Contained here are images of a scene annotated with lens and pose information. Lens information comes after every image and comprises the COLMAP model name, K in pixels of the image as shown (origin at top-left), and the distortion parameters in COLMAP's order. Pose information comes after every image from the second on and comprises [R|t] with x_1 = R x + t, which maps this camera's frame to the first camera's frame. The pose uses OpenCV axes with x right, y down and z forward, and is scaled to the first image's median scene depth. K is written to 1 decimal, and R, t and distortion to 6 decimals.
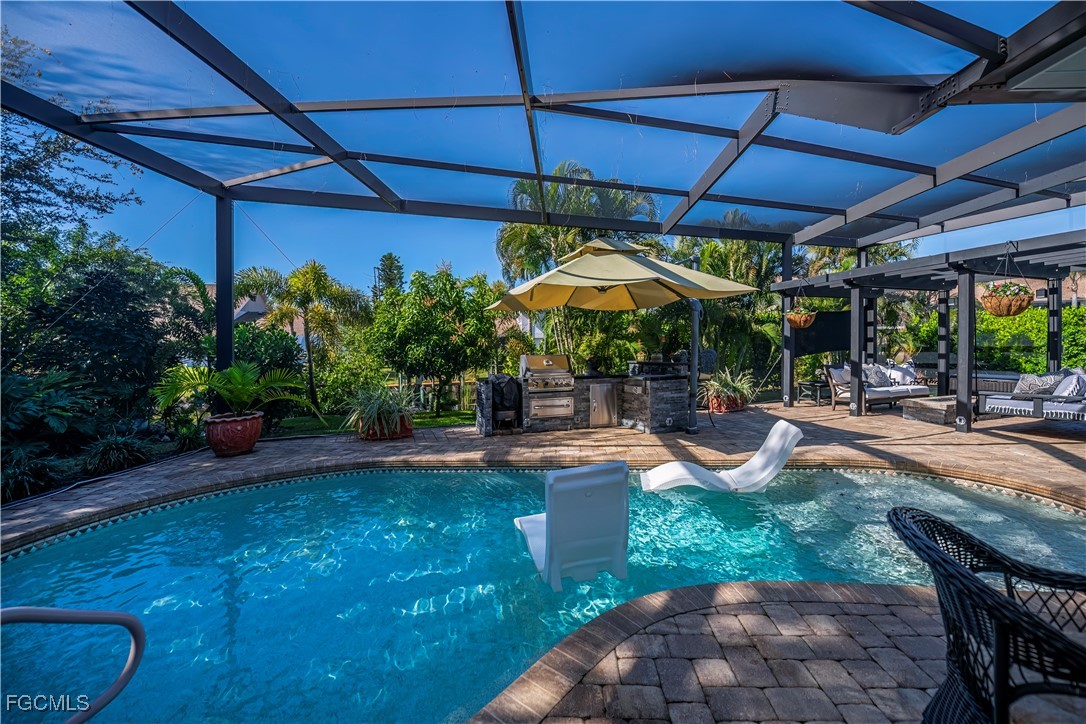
lens RADIAL K [[454.7, 0, 544.8], [0, 454.7, 351.6], [0, 0, 1]] dist [-0.002289, -0.000518]
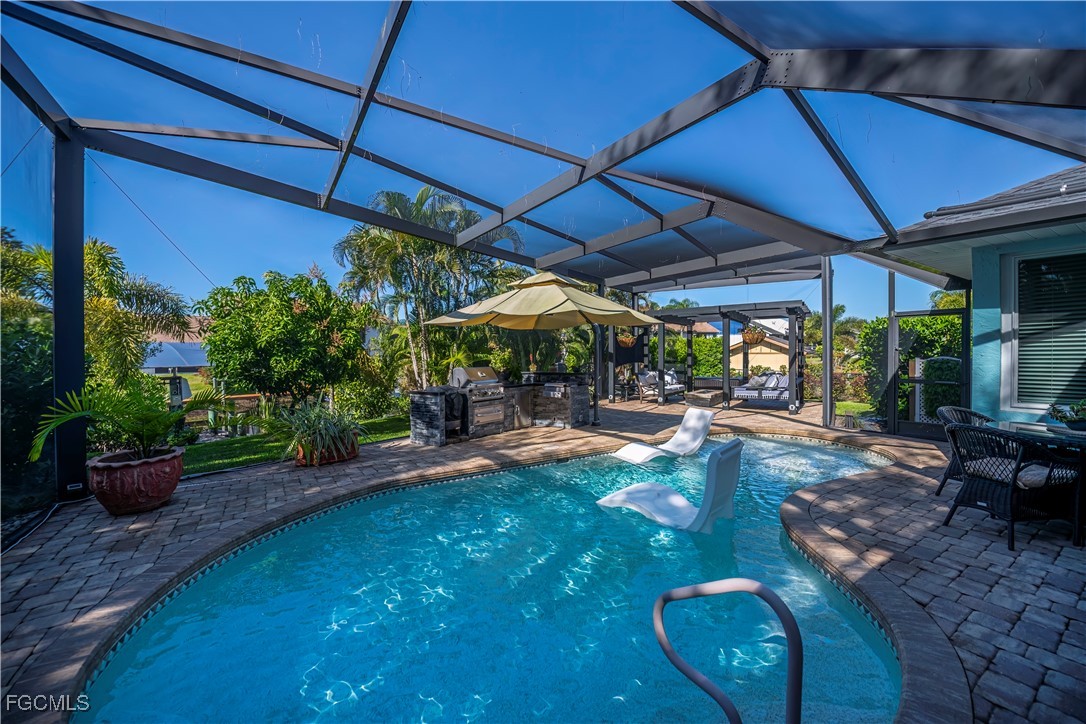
lens RADIAL K [[425.1, 0, 542.5], [0, 425.1, 362.9], [0, 0, 1]] dist [0.000180, -0.000027]
pose [[0.815263, -0.001874, 0.579088, -0.513102], [0.002037, 0.999998, 0.000369, -0.004324], [-0.579088, 0.000879, 0.815265, 0.074008]]
